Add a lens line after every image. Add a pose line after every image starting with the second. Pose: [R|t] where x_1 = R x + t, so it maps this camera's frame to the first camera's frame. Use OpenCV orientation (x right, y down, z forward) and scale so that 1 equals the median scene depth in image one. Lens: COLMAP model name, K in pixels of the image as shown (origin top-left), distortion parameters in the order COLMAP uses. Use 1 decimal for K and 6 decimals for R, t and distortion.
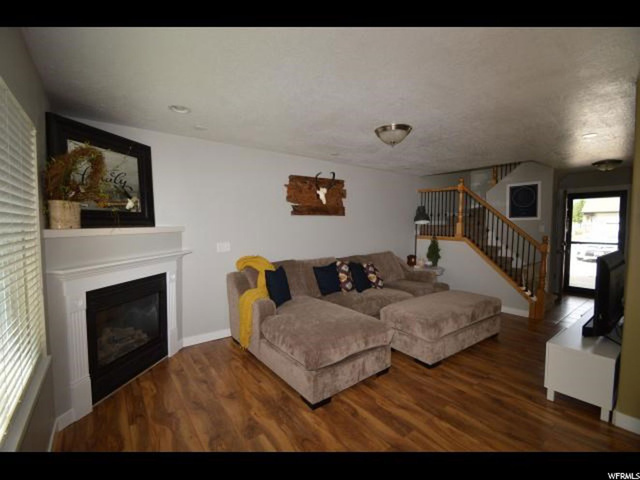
lens RADIAL K [[285.5, 0, 316.5], [0, 285.5, 240.3], [0, 0, 1]] dist [0.020197, -0.021818]
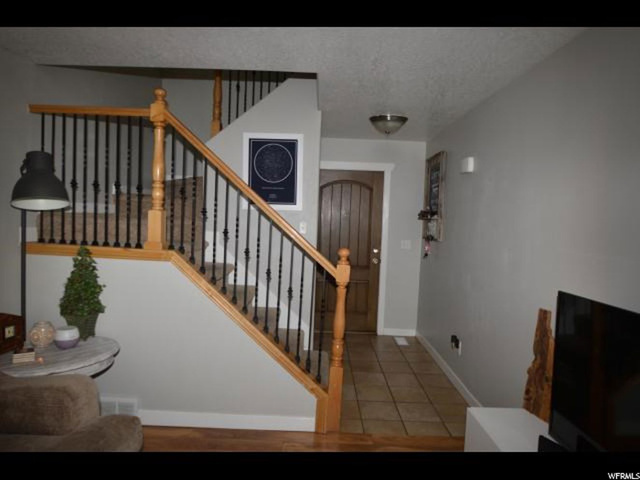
lens RADIAL K [[396.2, 0, 320.0], [0, 396.2, 240.0], [0, 0, 1]] dist [-0.046669, -0.000385]
pose [[0.598255, -0.020723, 0.801038, 0.292637], [0.005886, 0.999752, 0.021467, -0.042741], [-0.801284, -0.008128, 0.598228, 0.697725]]
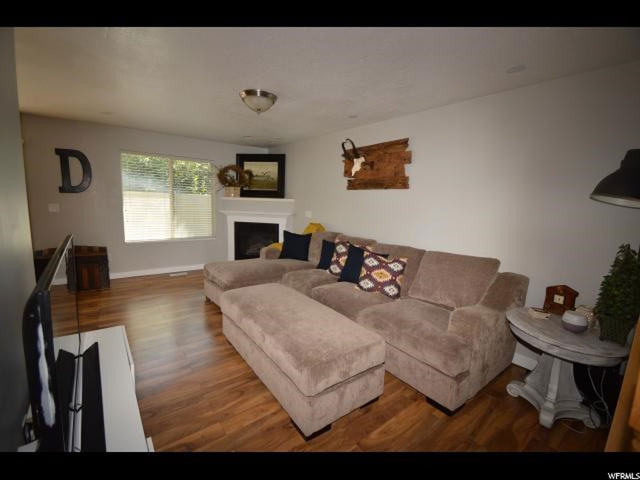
lens RADIAL K [[285.5, 0, 316.5], [0, 285.5, 240.3], [0, 0, 1]] dist [0.020197, -0.021818]
pose [[0.014027, 0.142750, -0.989659, 0.953114], [-0.092266, 0.985719, 0.140873, -0.045794], [0.995636, 0.089336, 0.026997, 0.893315]]
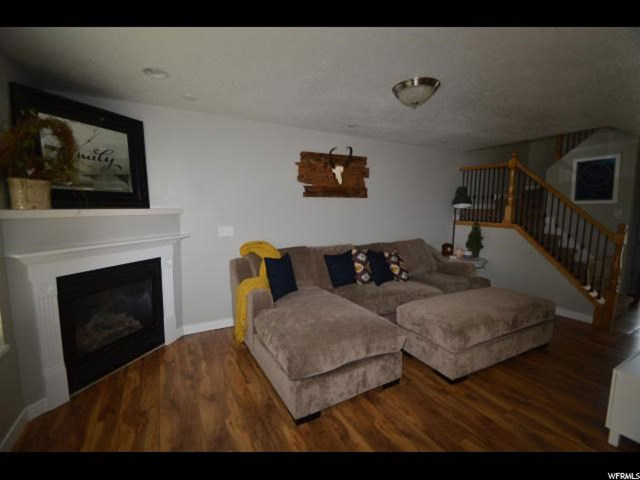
lens RADIAL K [[285.5, 0, 316.5], [0, 285.5, 240.3], [0, 0, 1]] dist [0.020197, -0.021818]
pose [[0.989095, 0.019630, -0.145967, 0.088552], [-0.011888, 0.998485, 0.053723, -0.000363], [0.146800, -0.051402, 0.987830, 0.110981]]
